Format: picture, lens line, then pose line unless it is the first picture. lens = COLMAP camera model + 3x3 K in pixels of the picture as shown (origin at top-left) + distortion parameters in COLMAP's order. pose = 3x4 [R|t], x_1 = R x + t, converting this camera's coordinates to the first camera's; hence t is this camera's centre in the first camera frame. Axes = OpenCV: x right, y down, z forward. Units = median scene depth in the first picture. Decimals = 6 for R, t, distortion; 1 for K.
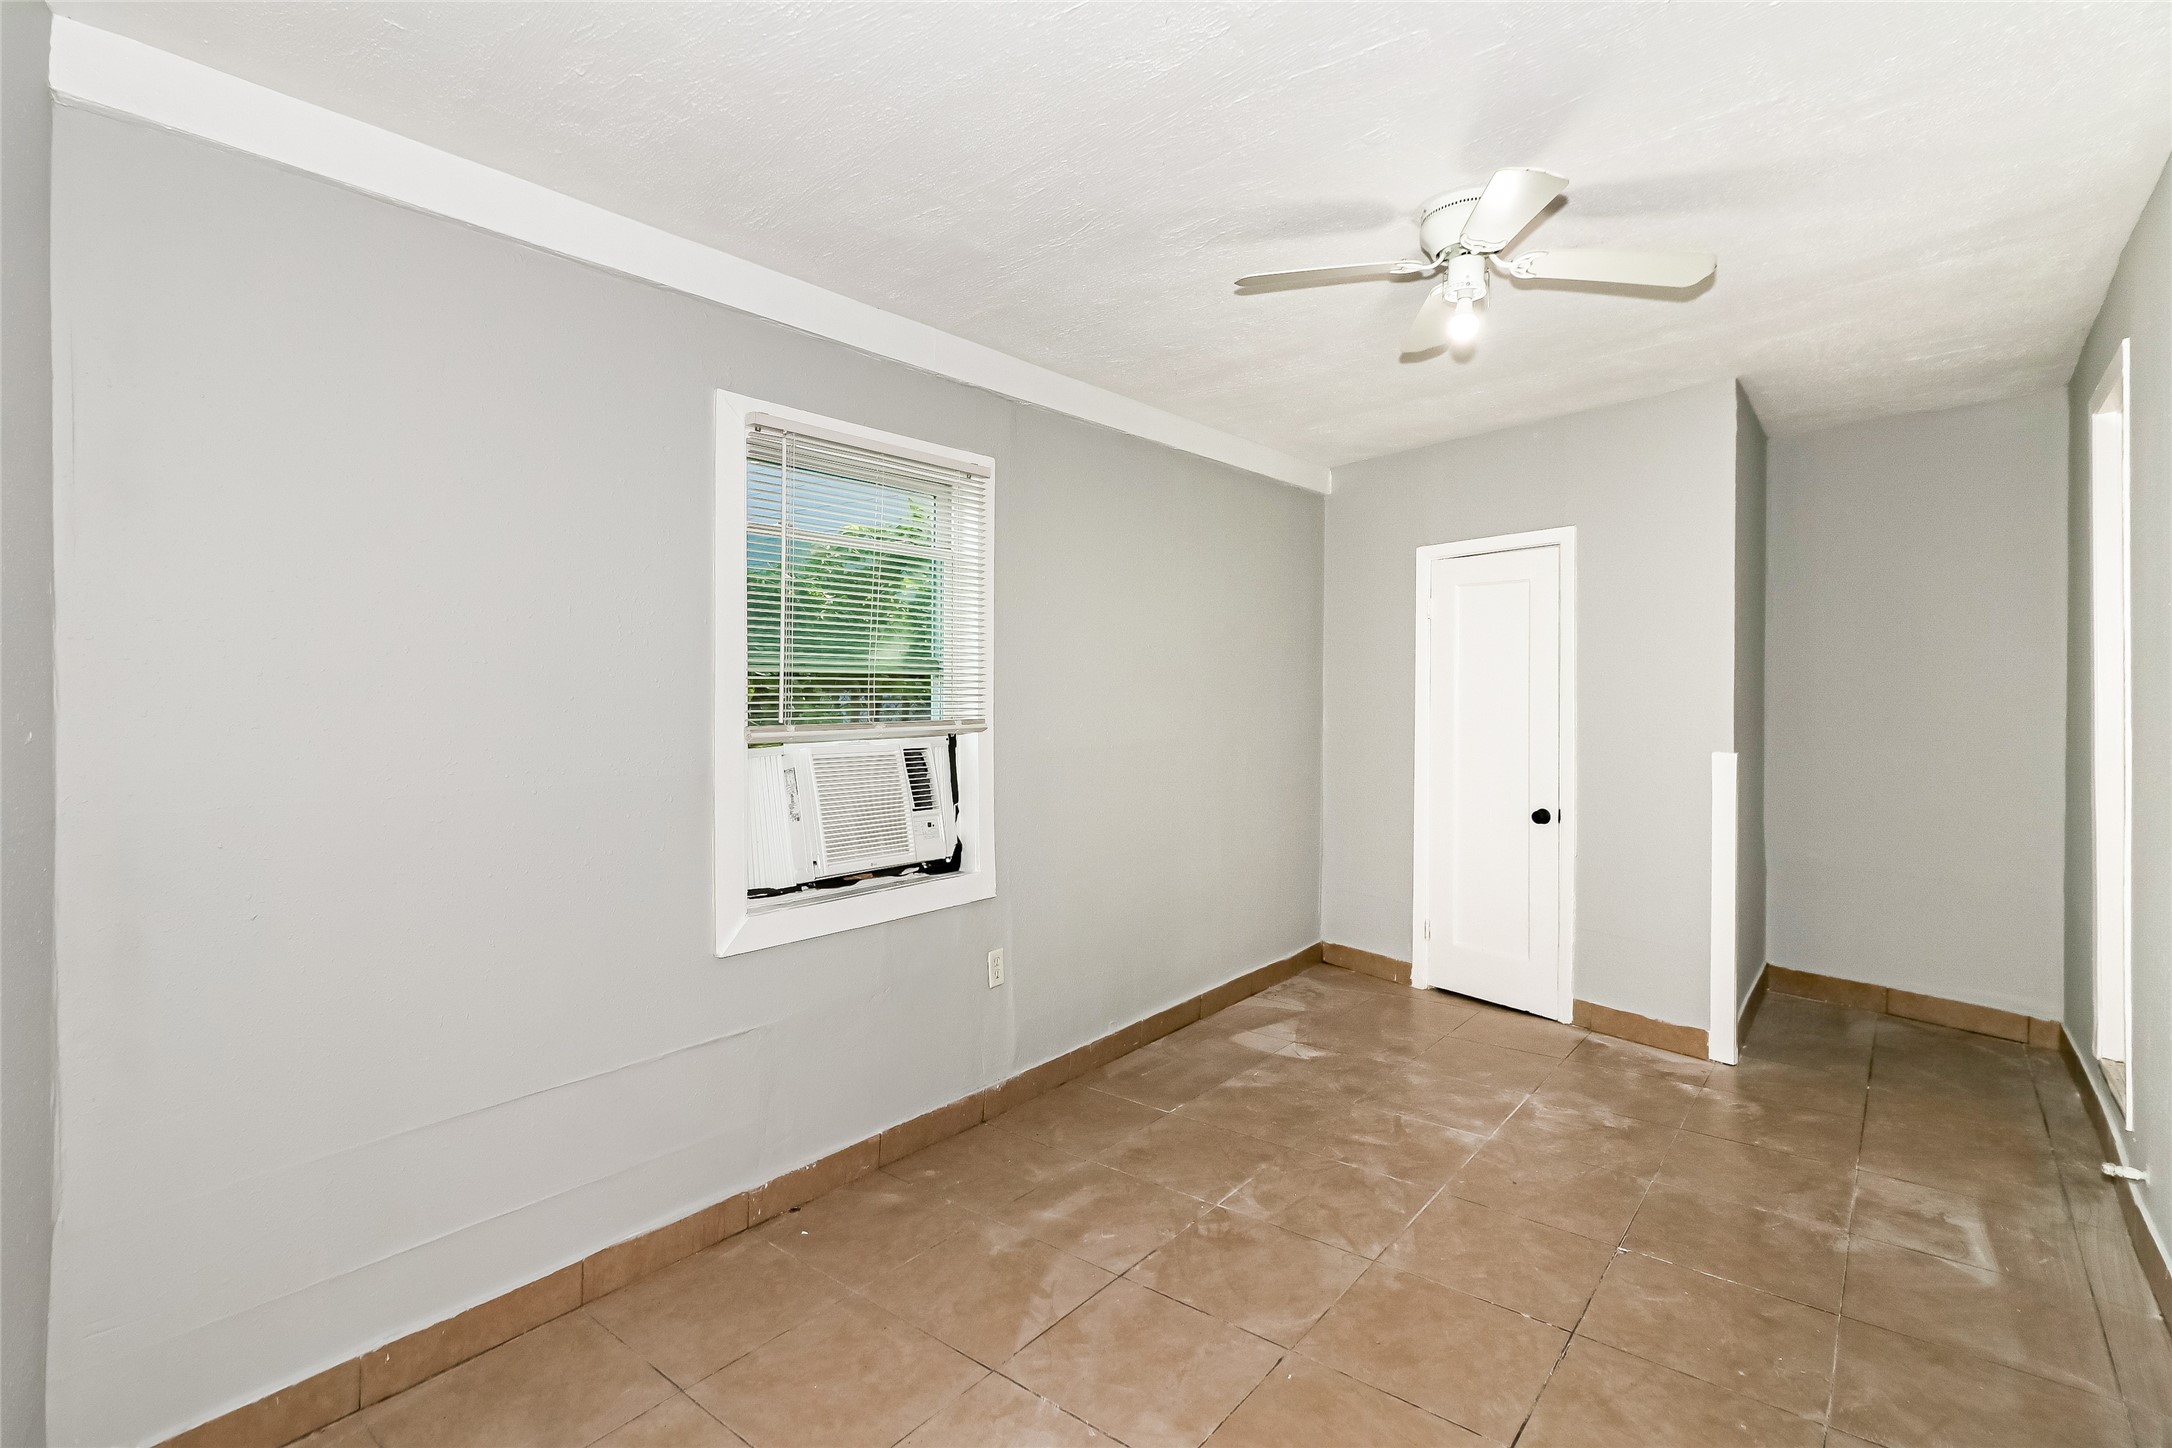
lens RADIAL K [[1061.7, 0, 1073.9], [0, 1061.7, 694.8], [0, 0, 1]] dist [-0.001122, -0.000698]
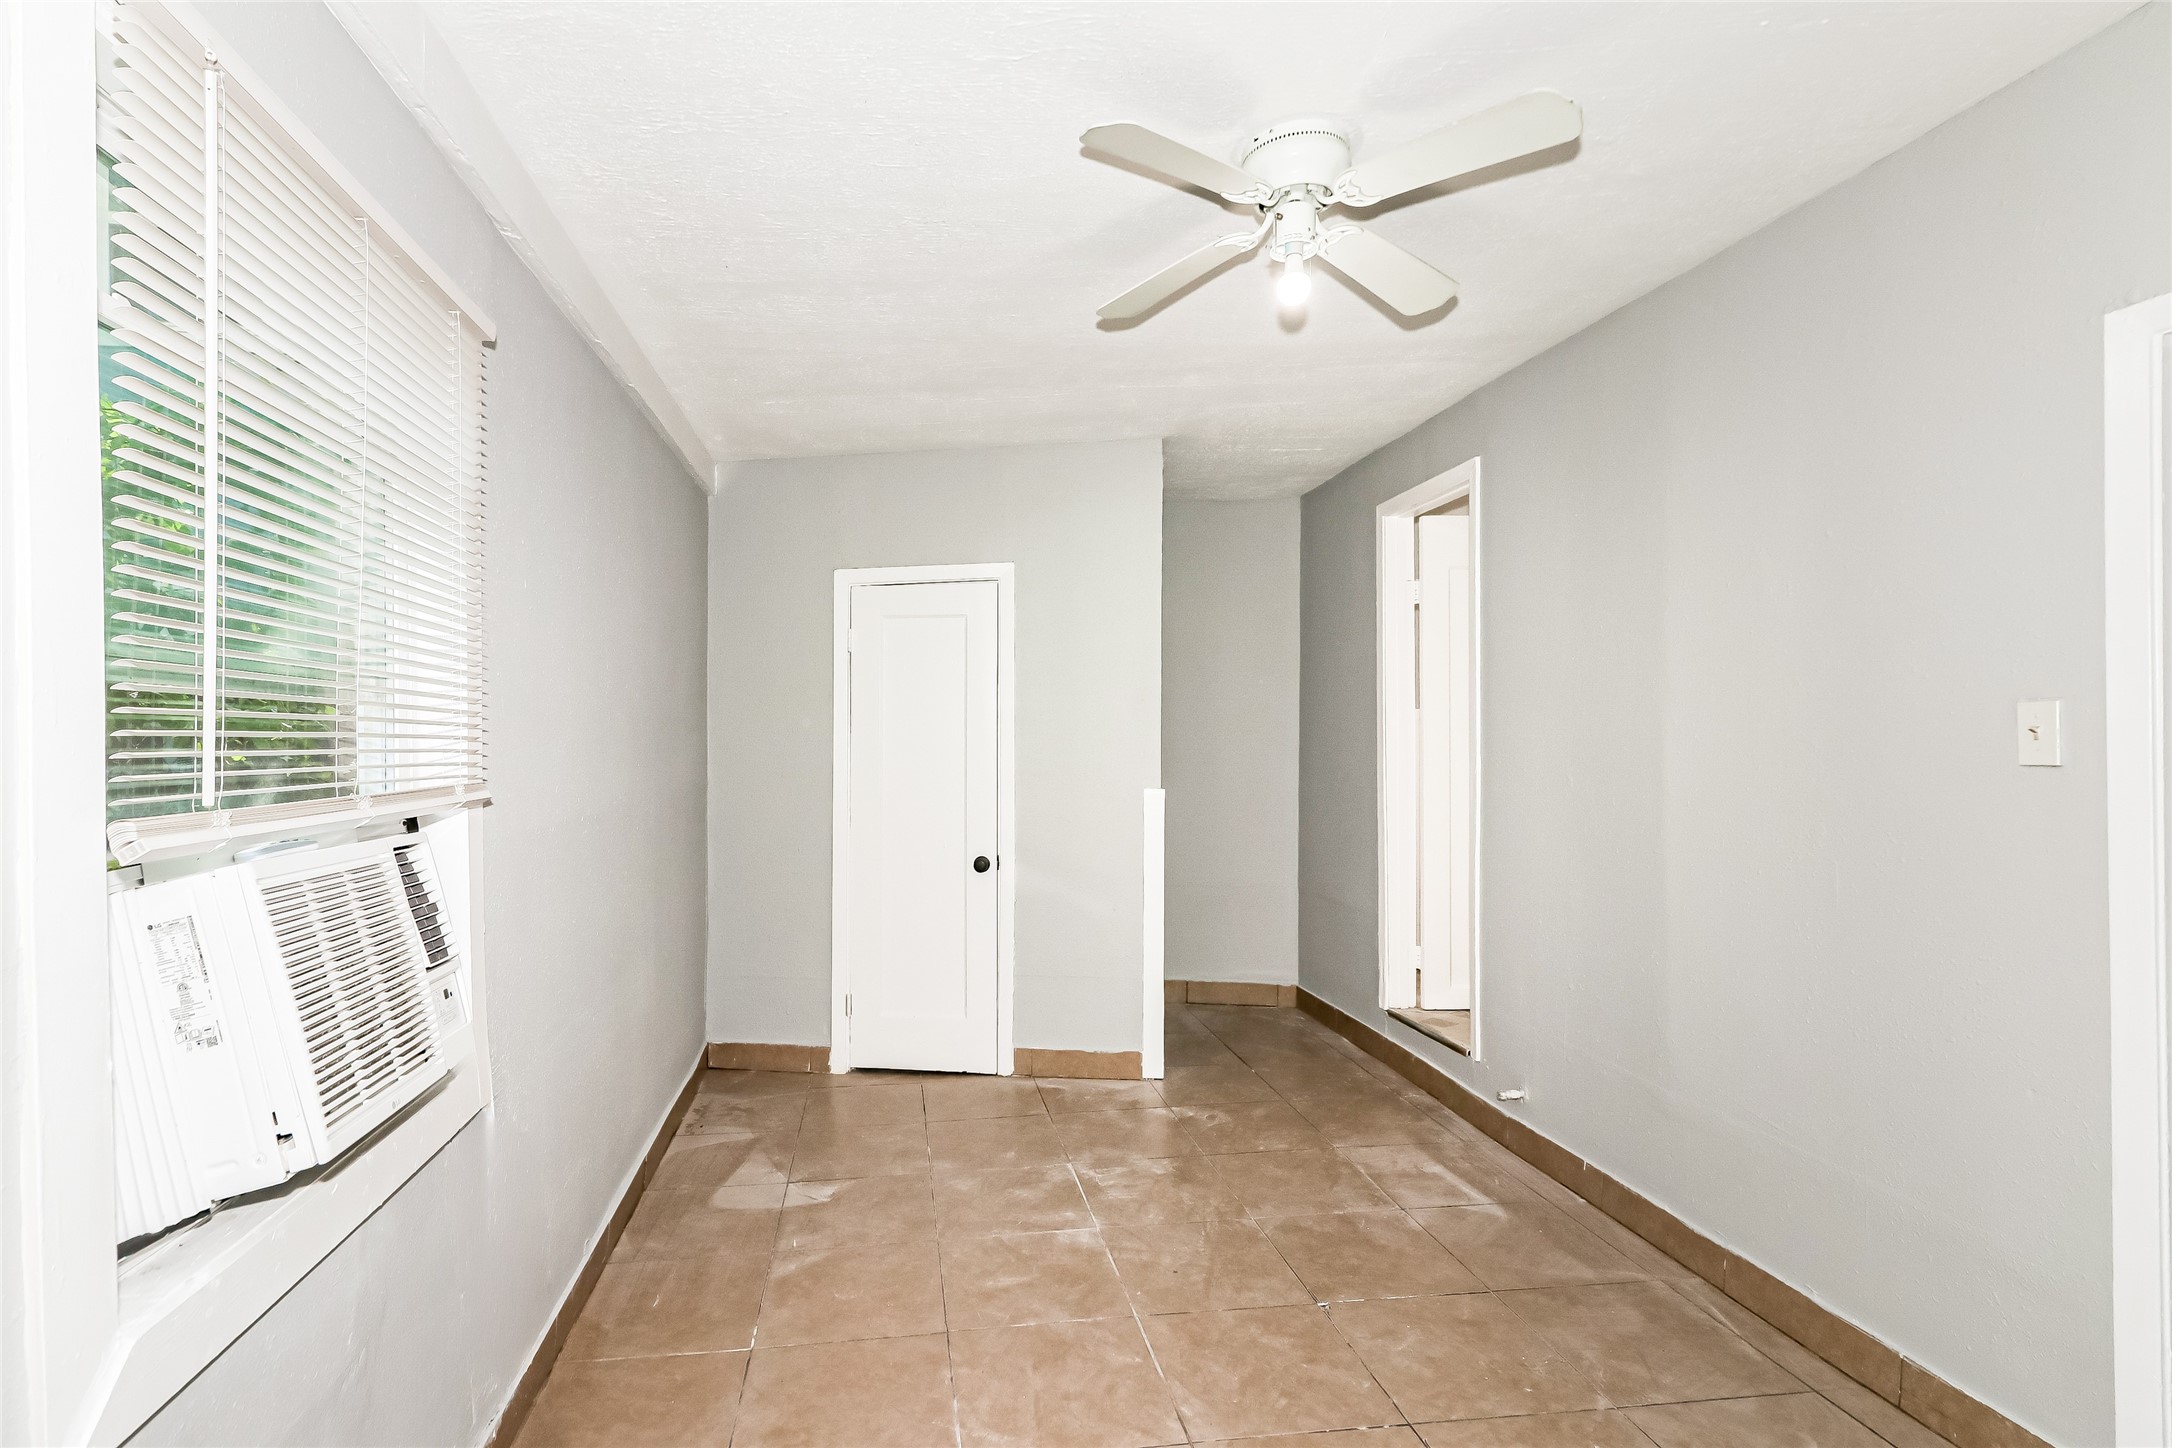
lens RADIAL K [[1064.7, 0, 1083.1], [0, 1064.7, 749.8], [0, 0, 1]] dist [0.000757, -0.000288]
pose [[0.695881, -0.016482, 0.717968, -0.225636], [0.013534, 0.999860, 0.009836, 0.004401], [-0.718029, 0.002873, 0.696007, 0.338238]]
